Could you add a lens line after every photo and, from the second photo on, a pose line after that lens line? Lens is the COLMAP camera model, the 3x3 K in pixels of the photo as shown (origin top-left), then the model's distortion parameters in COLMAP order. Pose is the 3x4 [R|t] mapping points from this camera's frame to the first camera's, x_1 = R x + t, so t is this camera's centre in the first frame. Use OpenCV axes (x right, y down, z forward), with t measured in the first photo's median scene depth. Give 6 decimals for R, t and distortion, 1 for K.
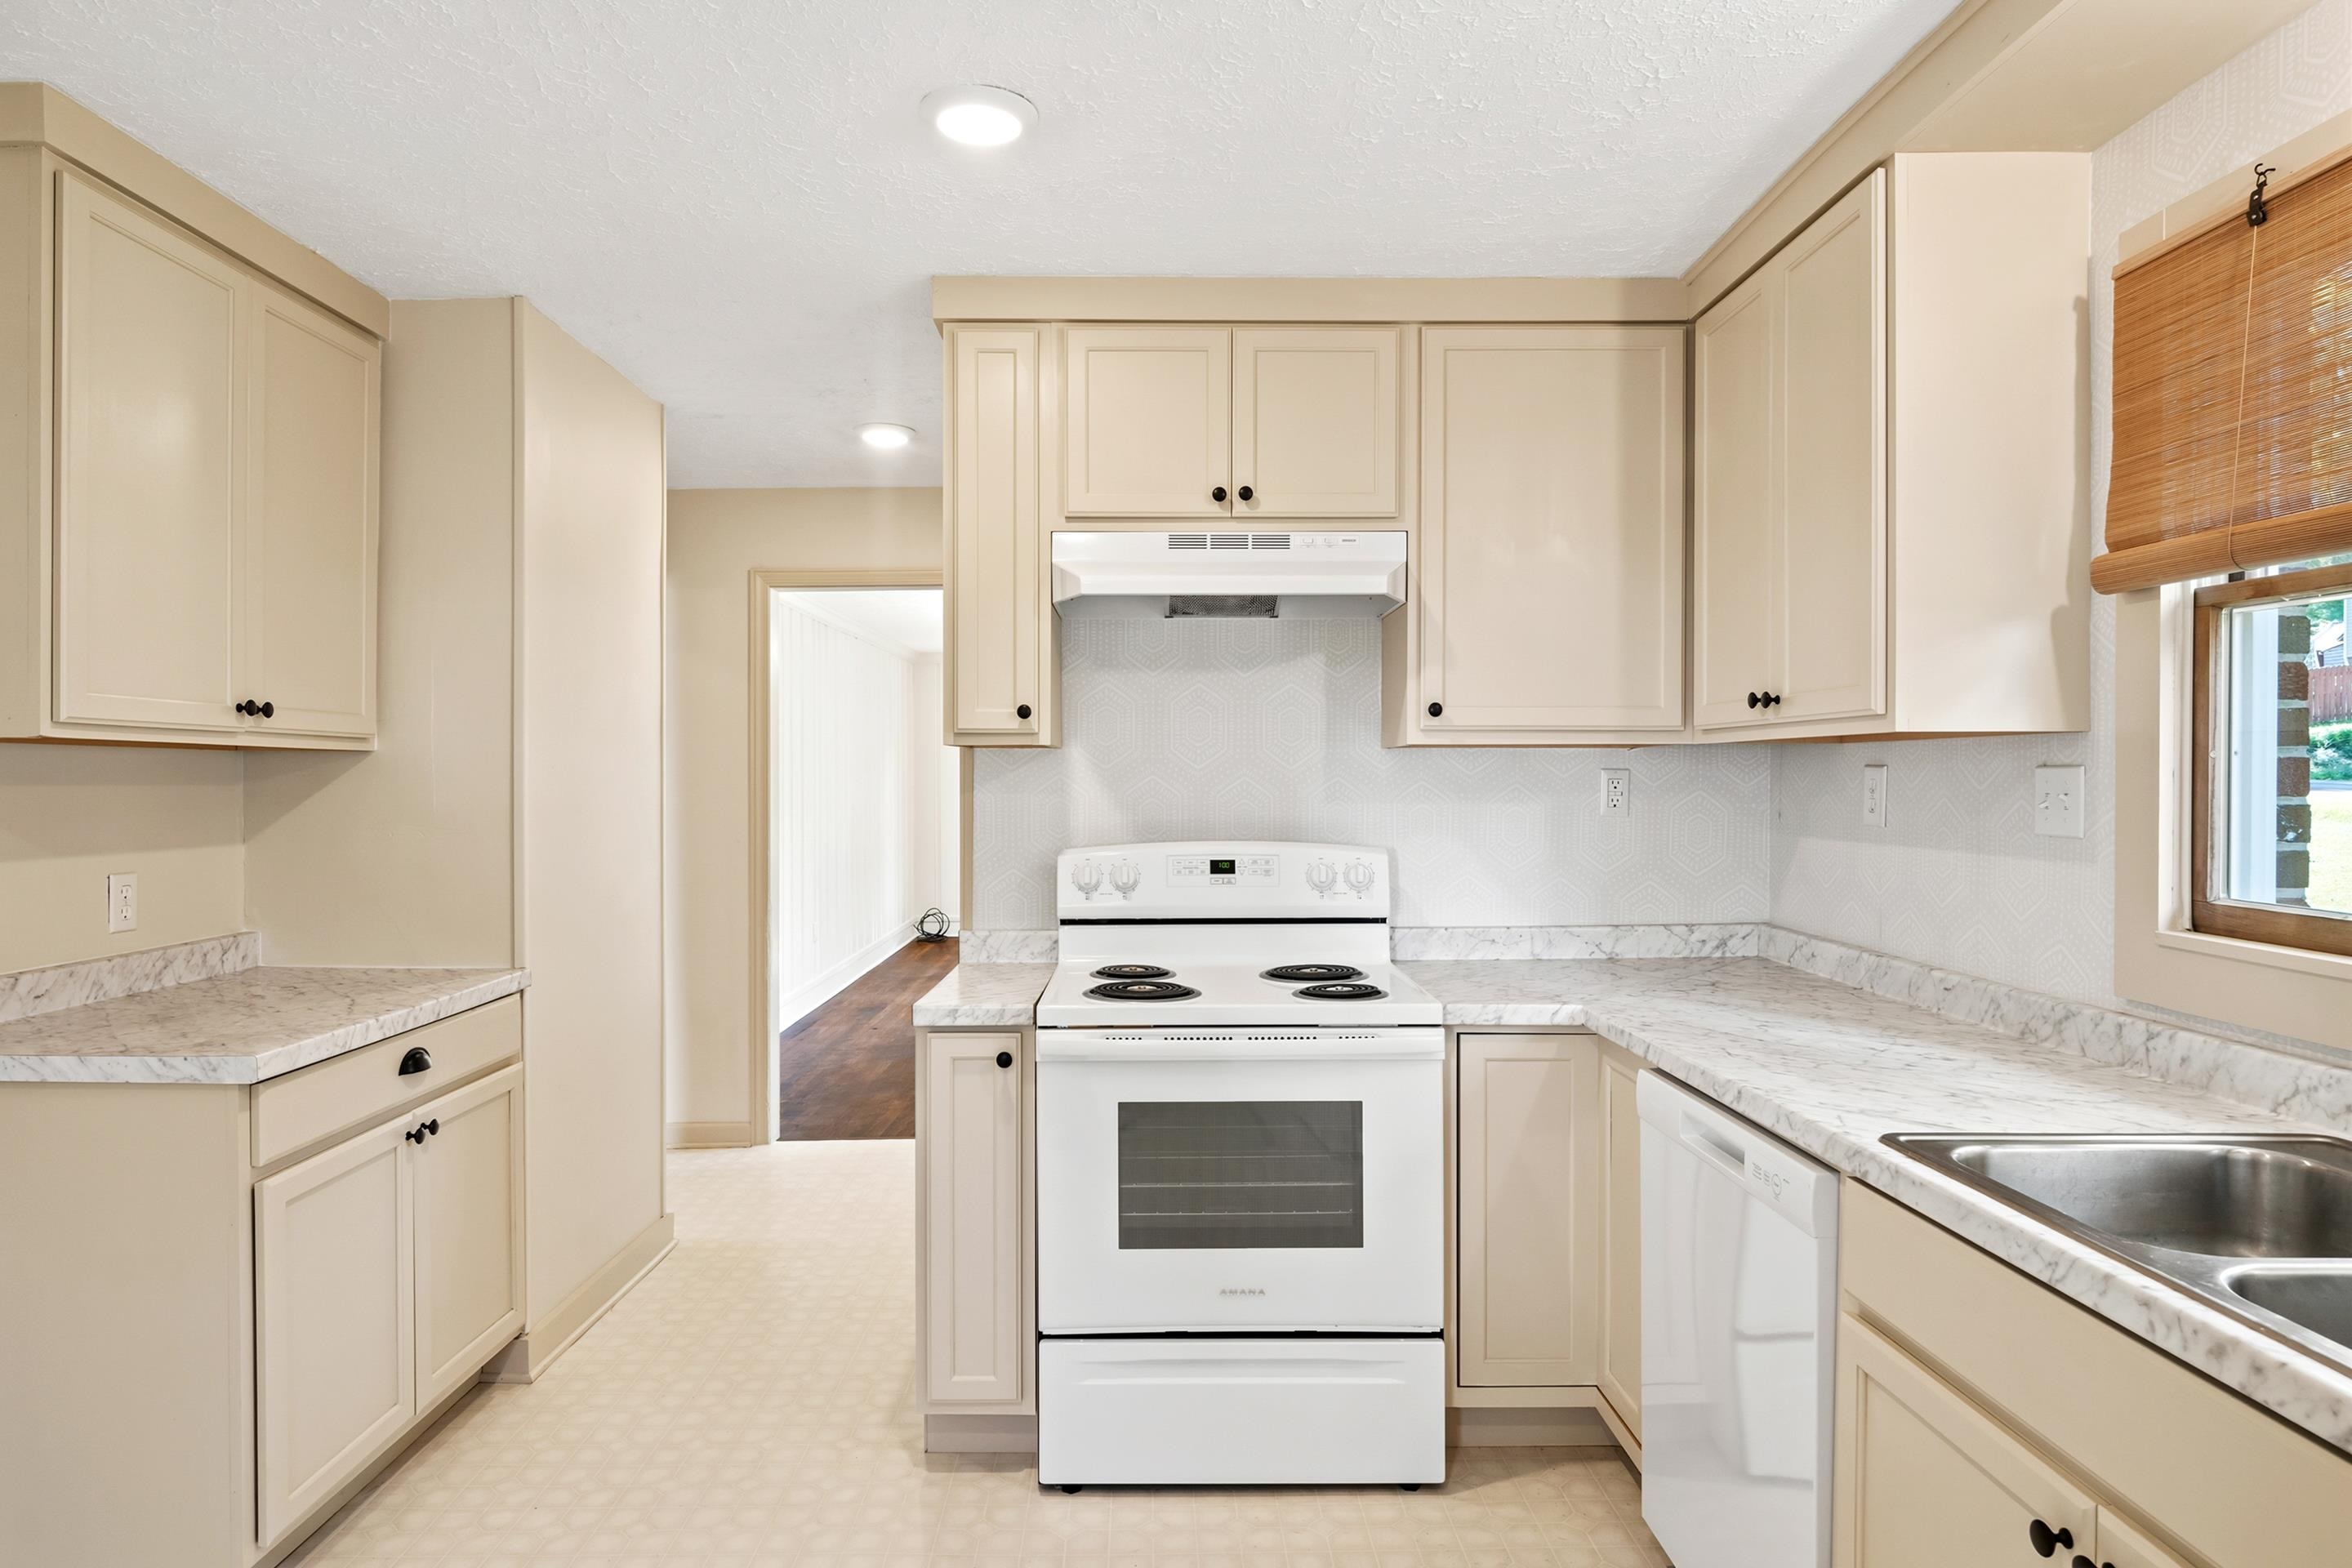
lens RADIAL K [[1312.3, 0, 1140.2], [0, 1312.3, 789.8], [0, 0, 1]] dist [0.005364, -0.008879]
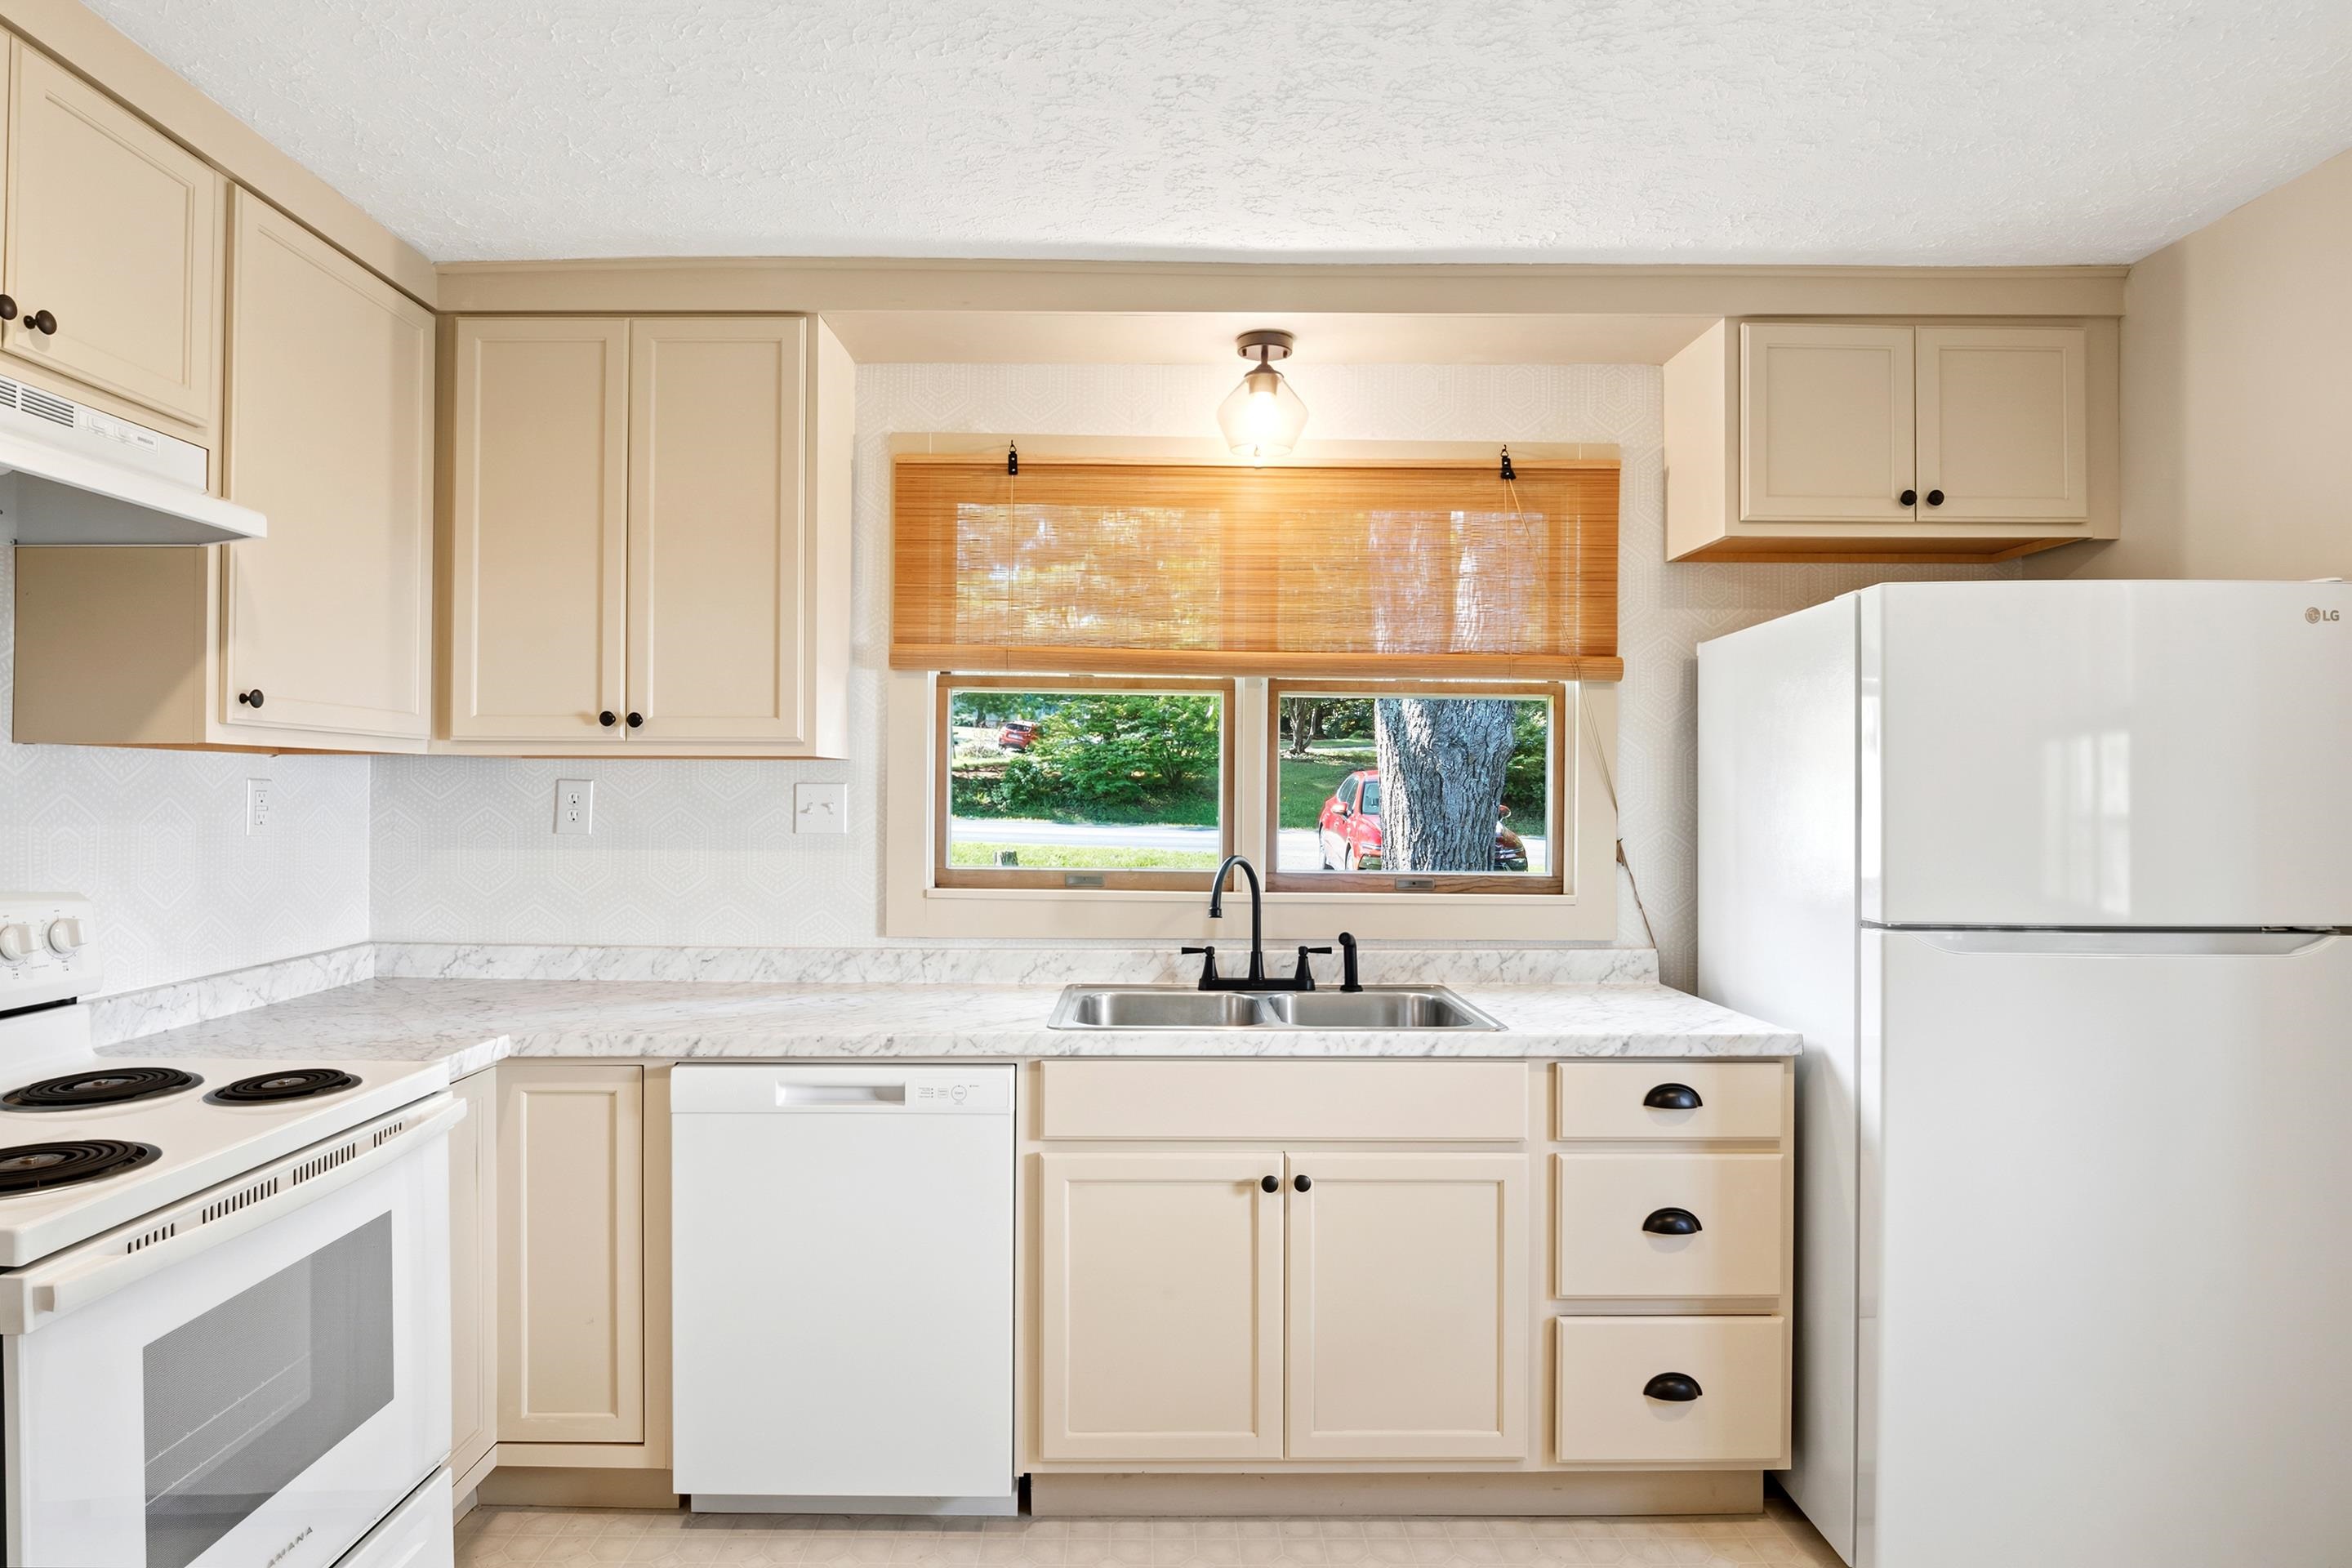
lens RADIAL K [[1319.0, 0, 1101.6], [0, 1319.0, 789.7], [0, 0, 1]] dist [-0.012458, -0.003184]
pose [[0.010593, 0.003547, 0.999938, -0.563253], [0.005542, 0.999978, -0.003606, -0.003661], [-0.999929, 0.005580, 0.010573, 0.542928]]
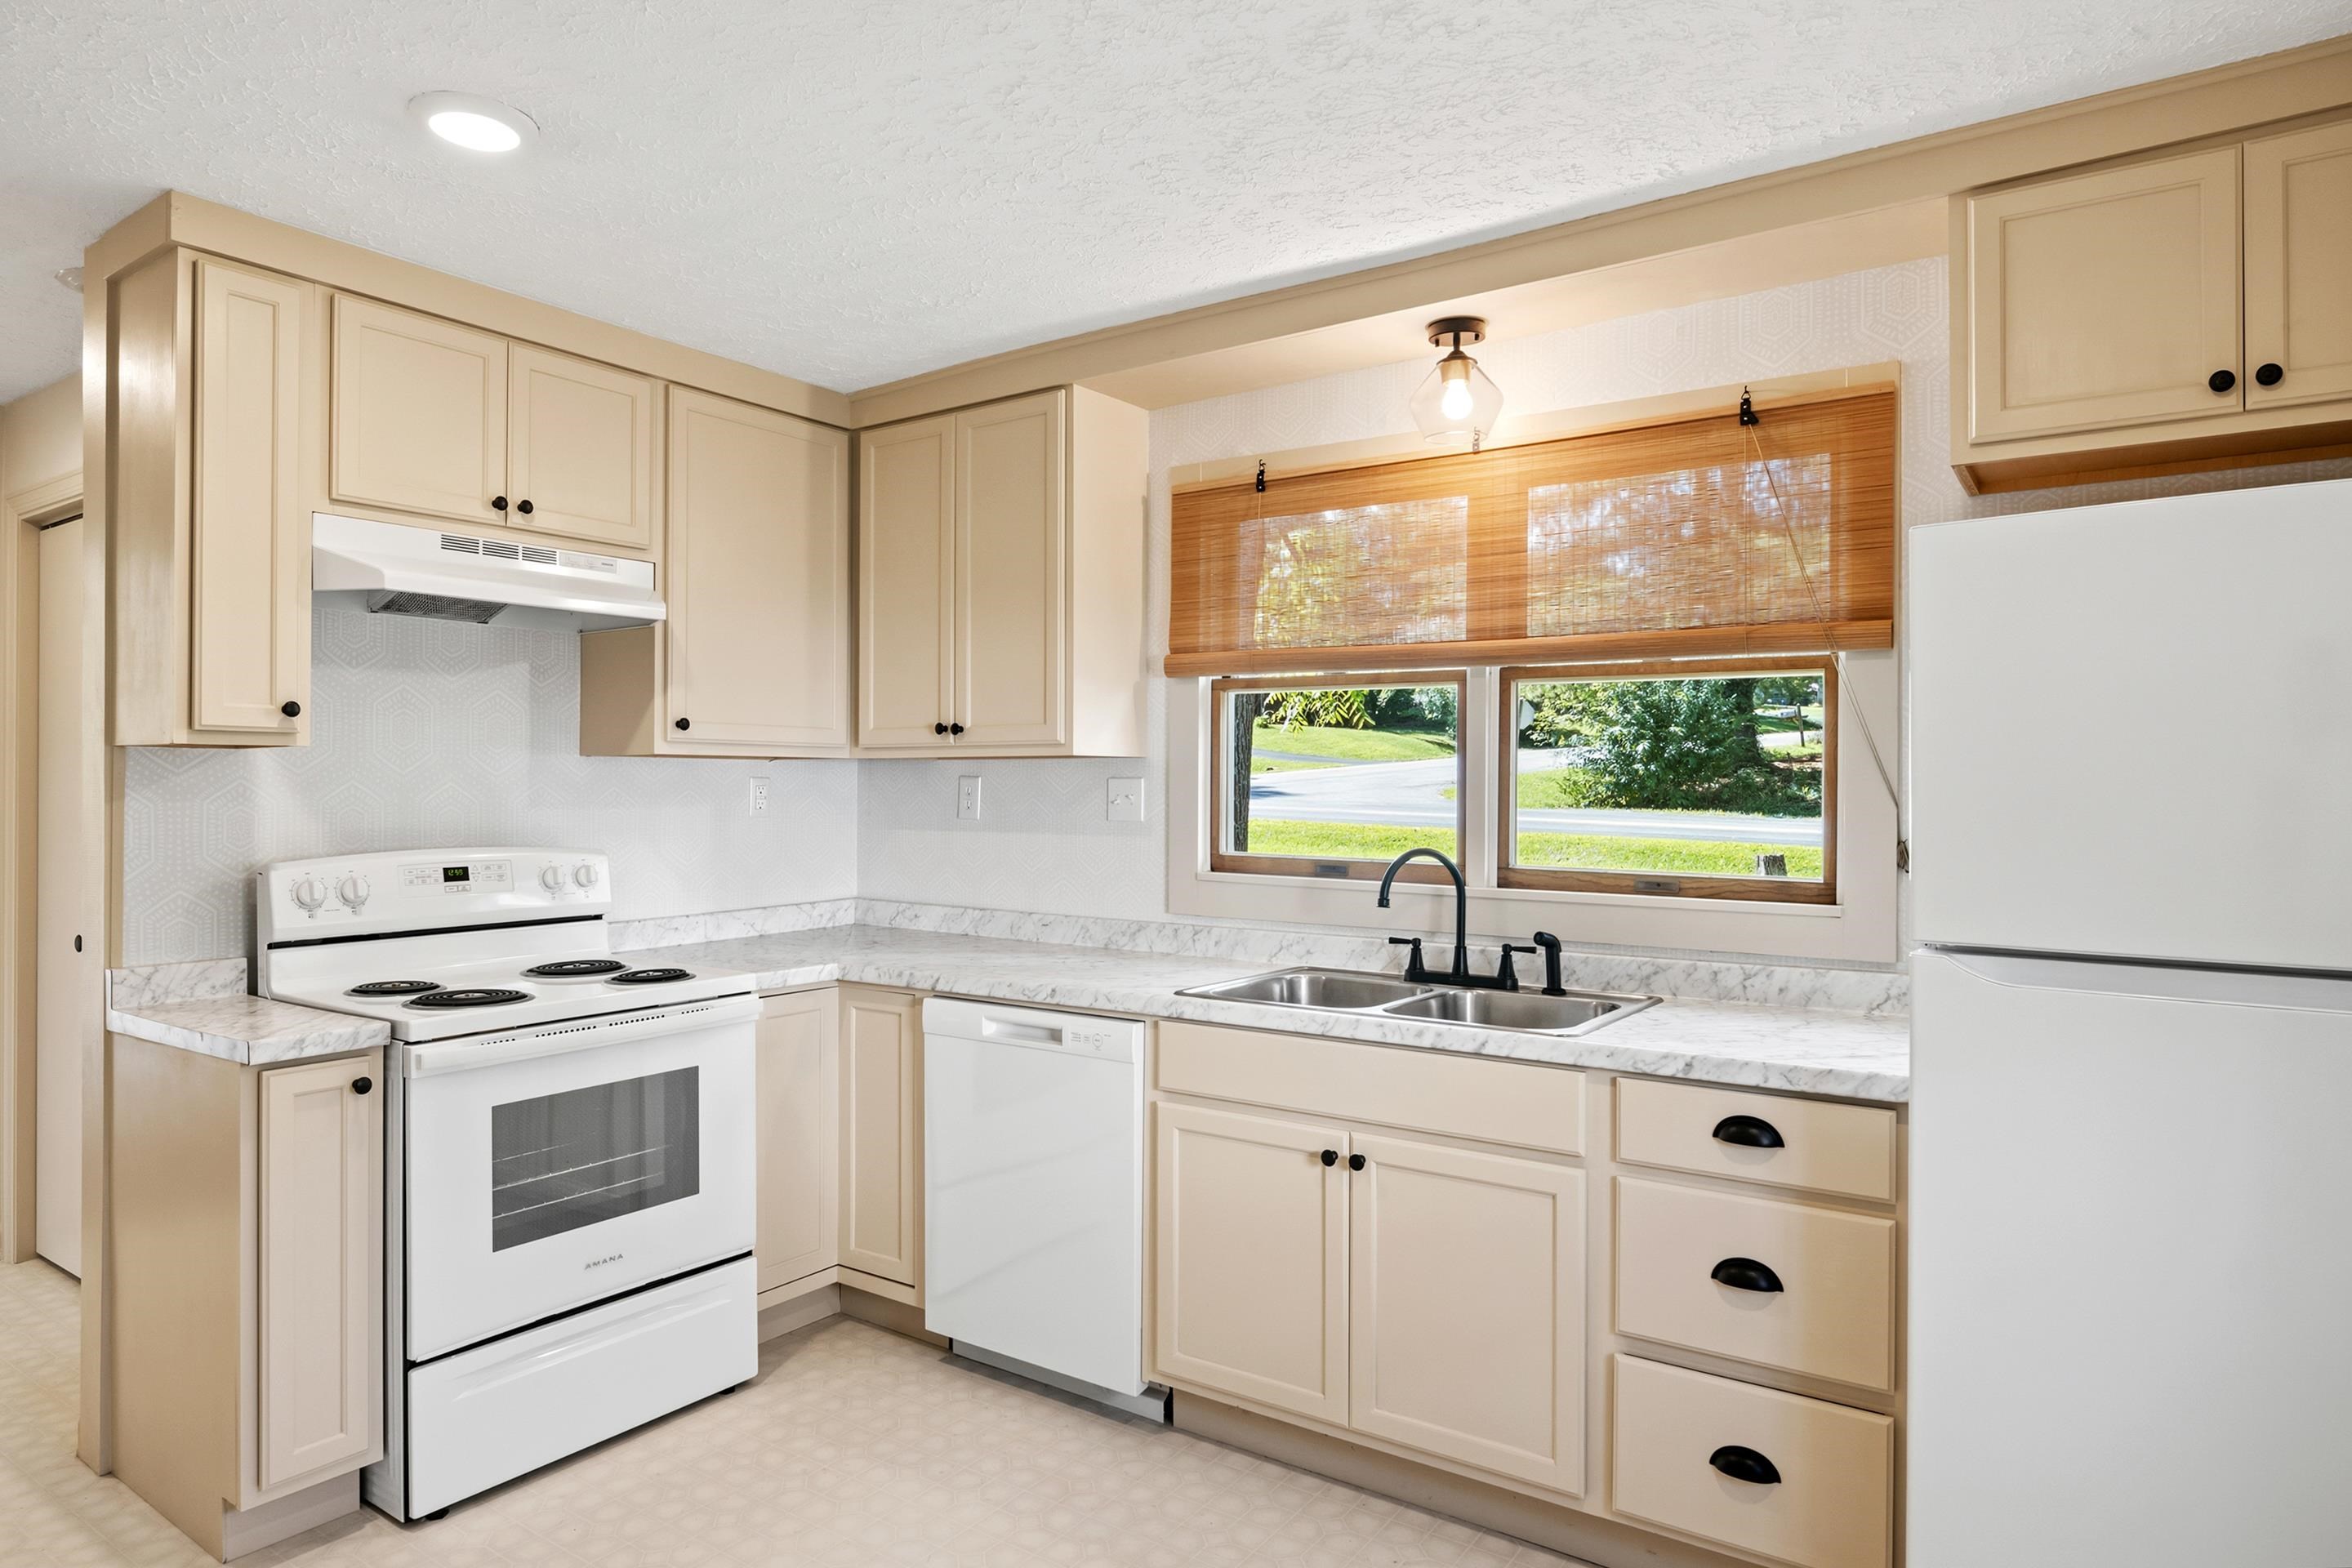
lens RADIAL K [[1398.0, 0, 1083.2], [0, 1398.0, 781.9], [0, 0, 1]] dist [0.000273, -0.004139]
pose [[0.608150, 0.004162, 0.793811, -0.564129], [0.004773, 0.999949, -0.008900, 0.001625], [-0.793808, 0.009201, 0.608099, -0.011012]]
